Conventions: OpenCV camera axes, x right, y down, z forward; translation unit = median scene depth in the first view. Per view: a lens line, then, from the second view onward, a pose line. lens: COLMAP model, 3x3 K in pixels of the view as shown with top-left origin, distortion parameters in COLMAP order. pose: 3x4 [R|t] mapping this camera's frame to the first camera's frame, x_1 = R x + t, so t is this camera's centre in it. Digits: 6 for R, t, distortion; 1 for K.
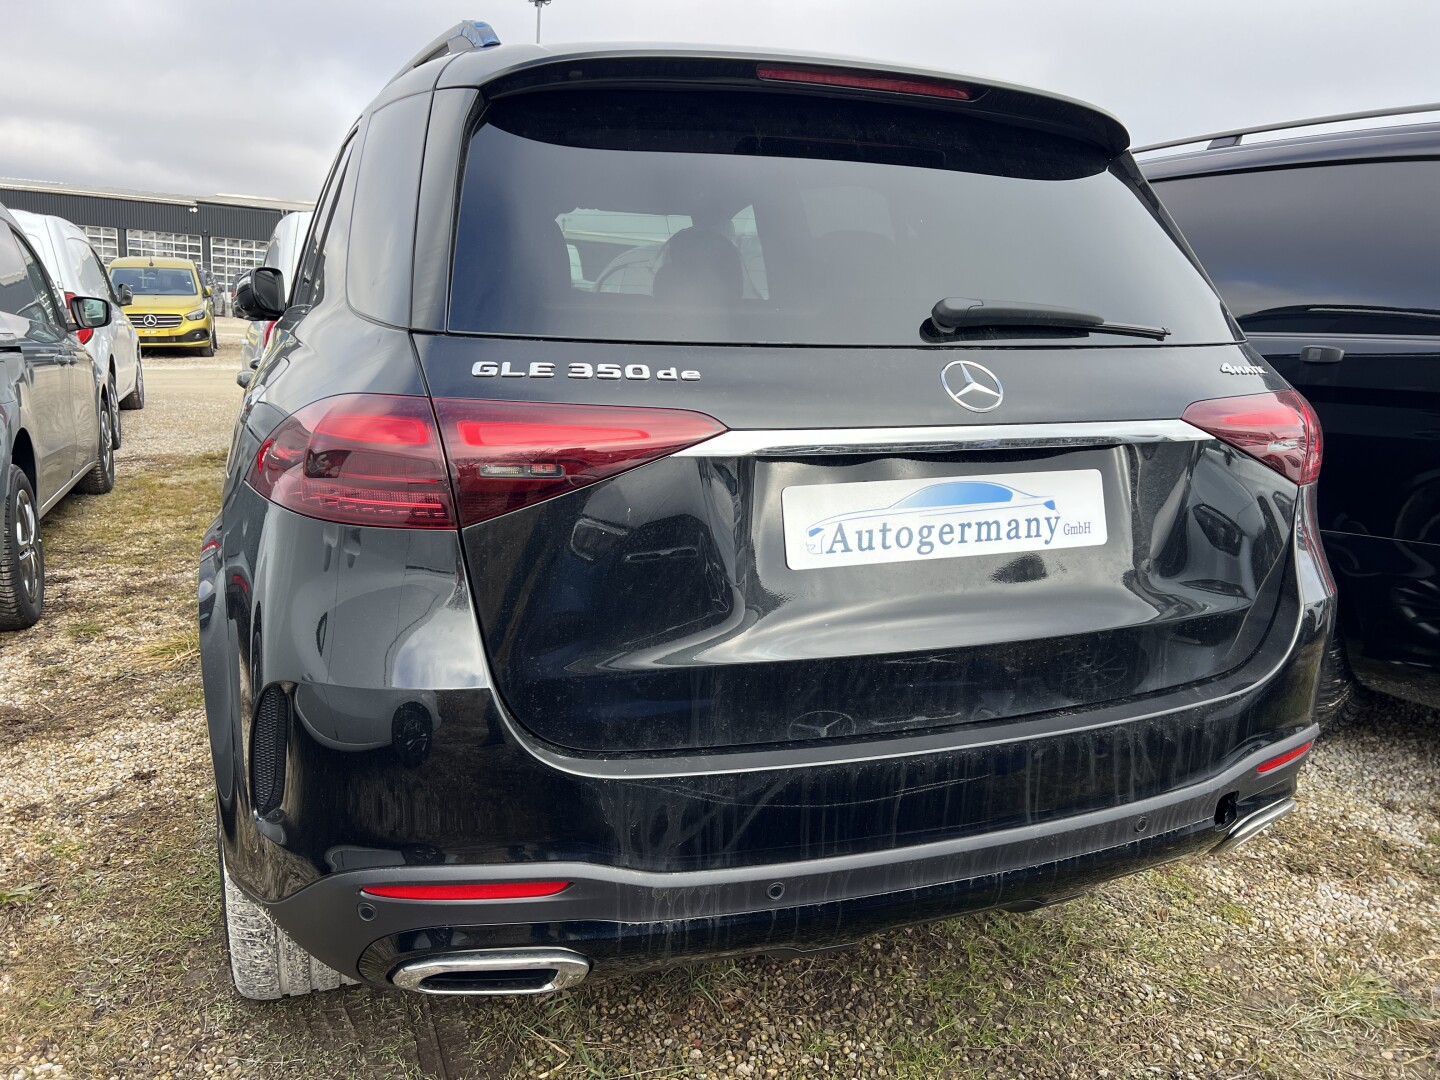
lens RADIAL K [[1078.7, 0, 708.9], [0, 1078.7, 540.8], [0, 0, 1]] dist [0.056289, -0.063659]
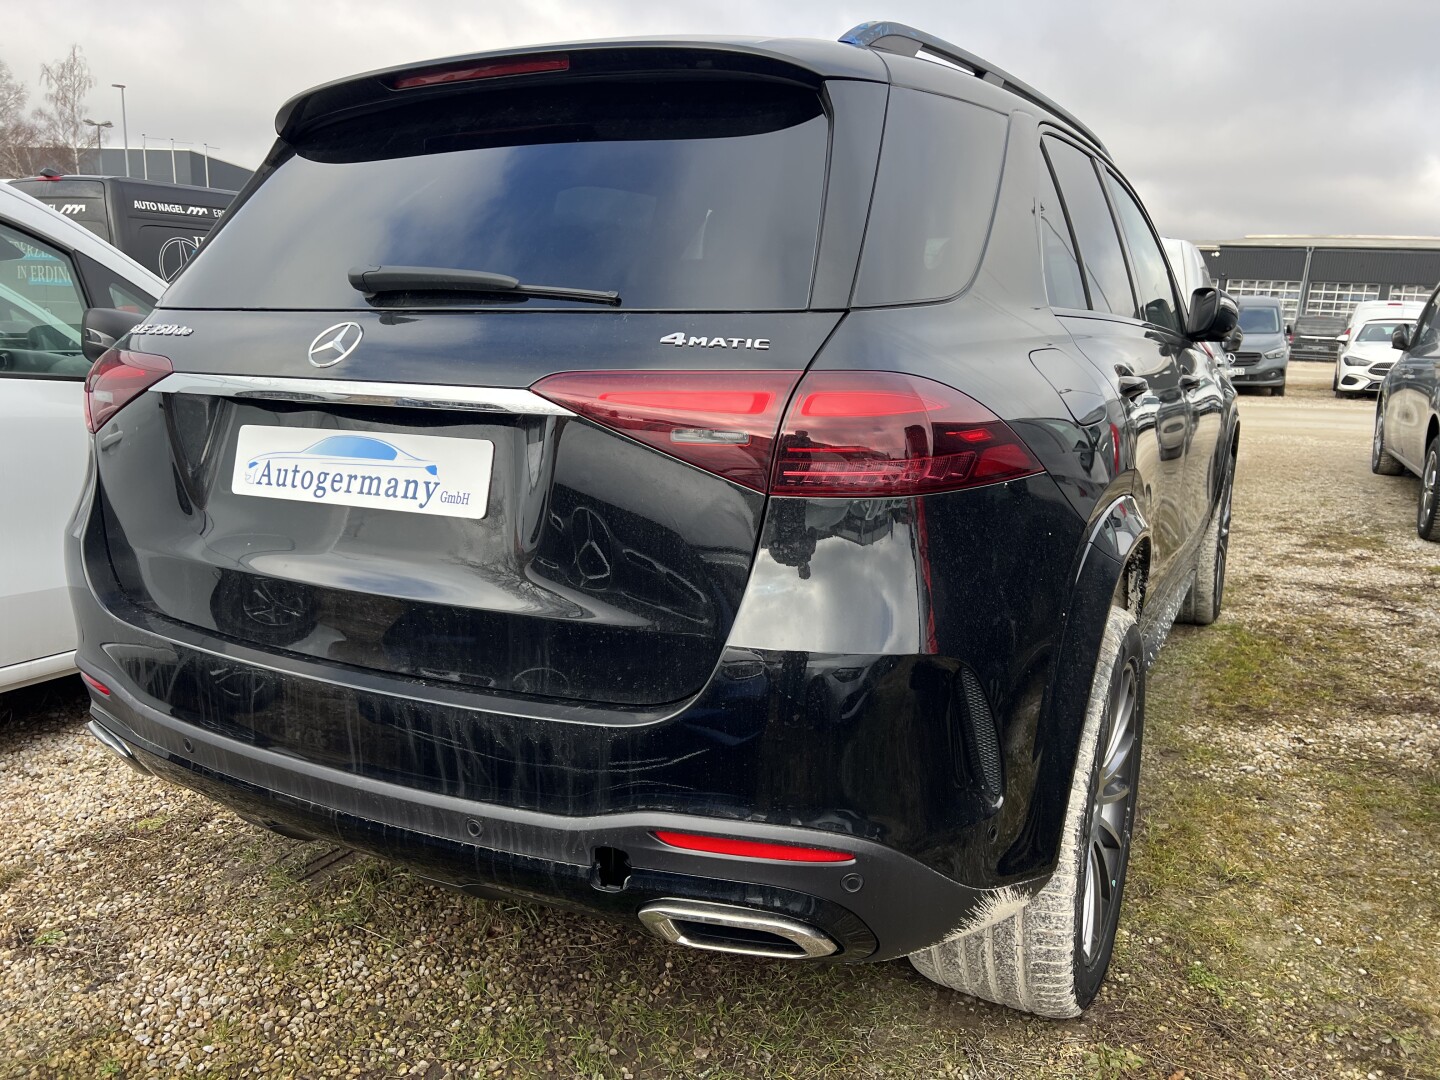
lens RADIAL K [[1110.0, 0, 724.9], [0, 1110.0, 520.0], [0, 0, 1]] dist [0.056708, -0.069011]
pose [[0.634438, 0.123151, -0.763100, 1.333064], [-0.145289, 0.988630, 0.038754, -0.069229], [0.759197, 0.086283, 0.645117, 0.579959]]
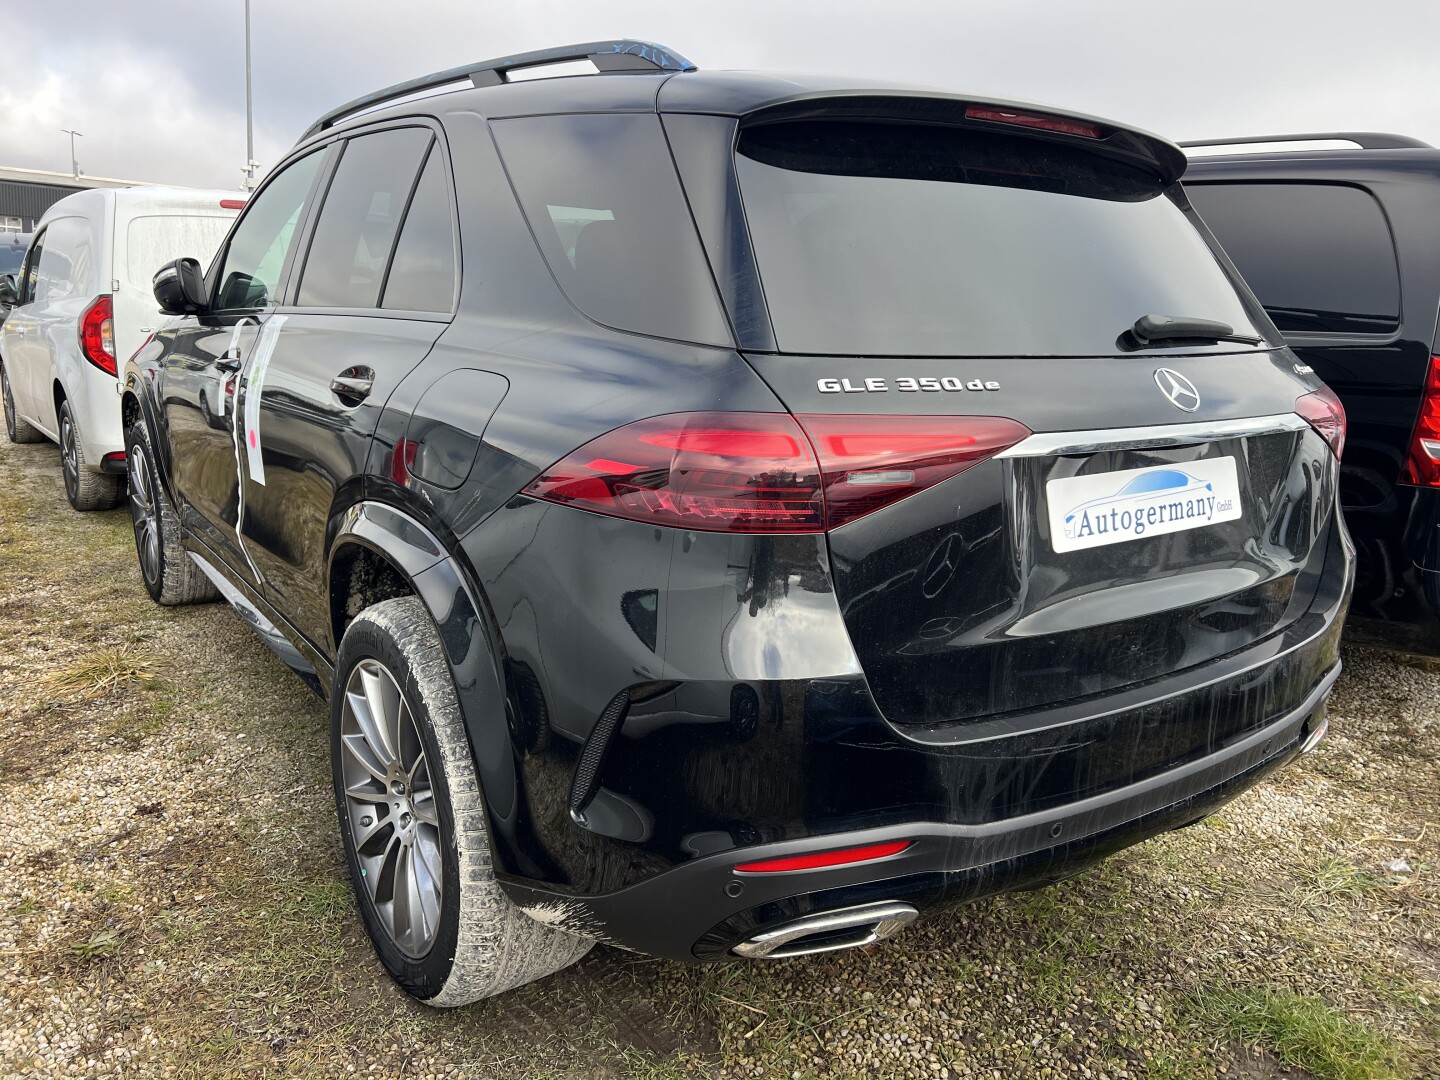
lens RADIAL K [[1078.7, 0, 705.9], [0, 1078.7, 542.1], [0, 0, 1]] dist [0.056289, -0.063659]
pose [[0.970535, -0.050332, 0.235643, -0.533364], [0.045843, 0.998648, 0.024493, -0.028781], [-0.236557, -0.012969, 0.971531, -0.033613]]
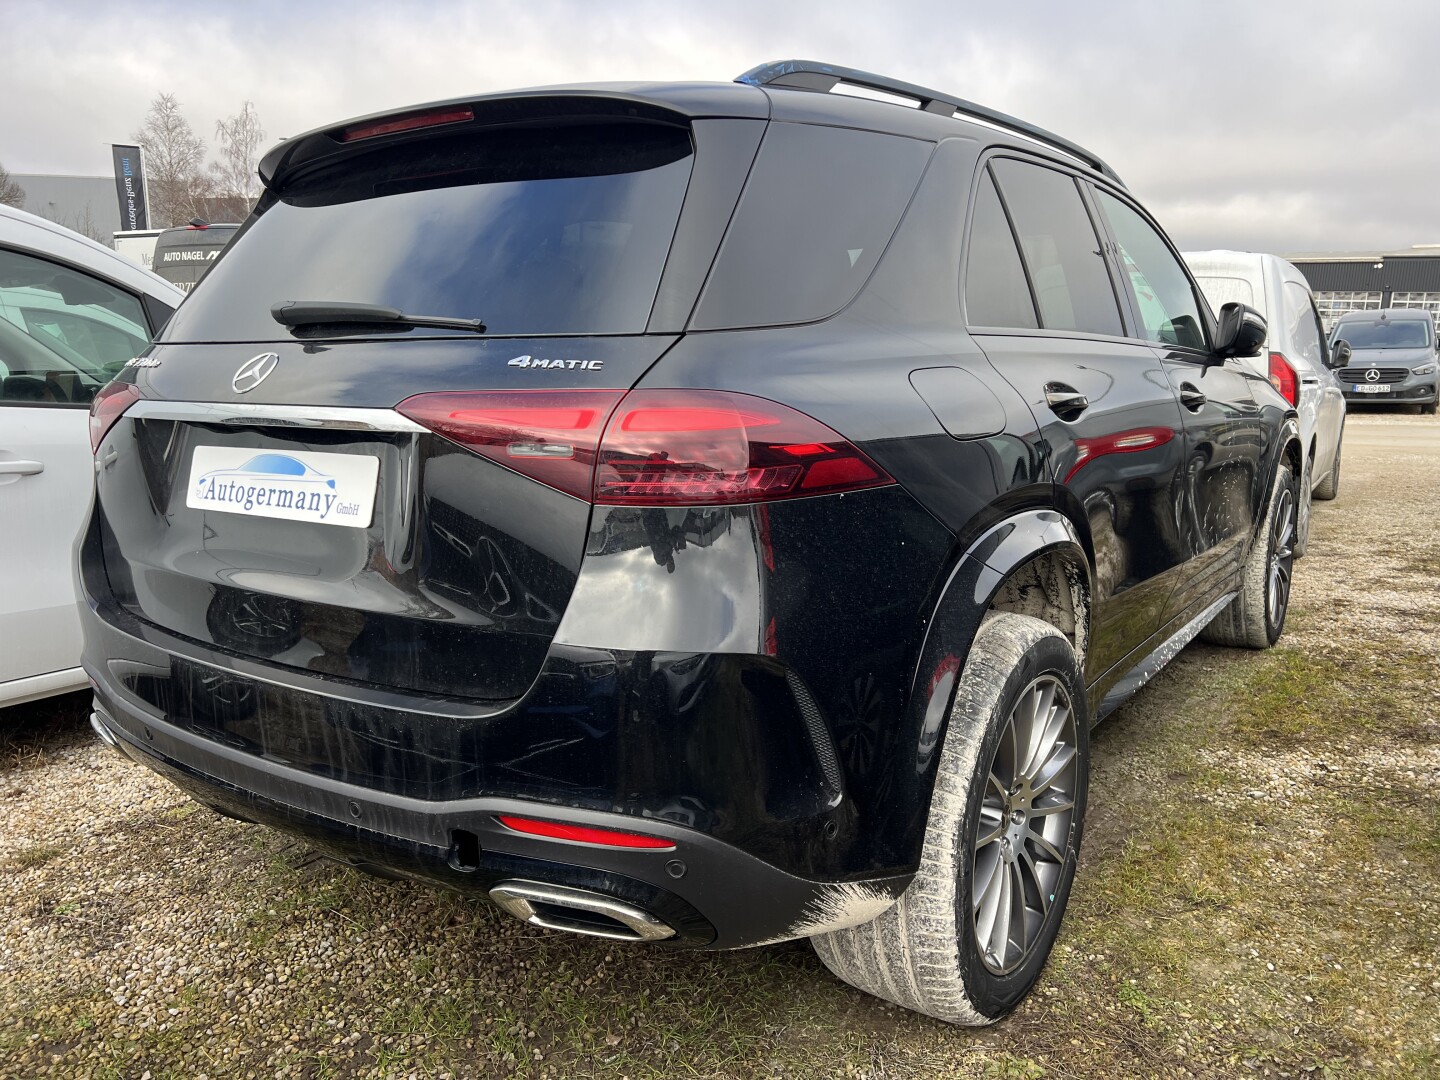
lens RADIAL K [[1110.0, 0, 734.5], [0, 1110.0, 516.6], [0, 0, 1]] dist [0.056708, -0.069011]
pose [[0.538887, 0.102811, -0.836081, 1.556276], [-0.141972, 0.989411, 0.030160, -0.096679], [0.830328, 0.102447, 0.547777, 0.762364]]
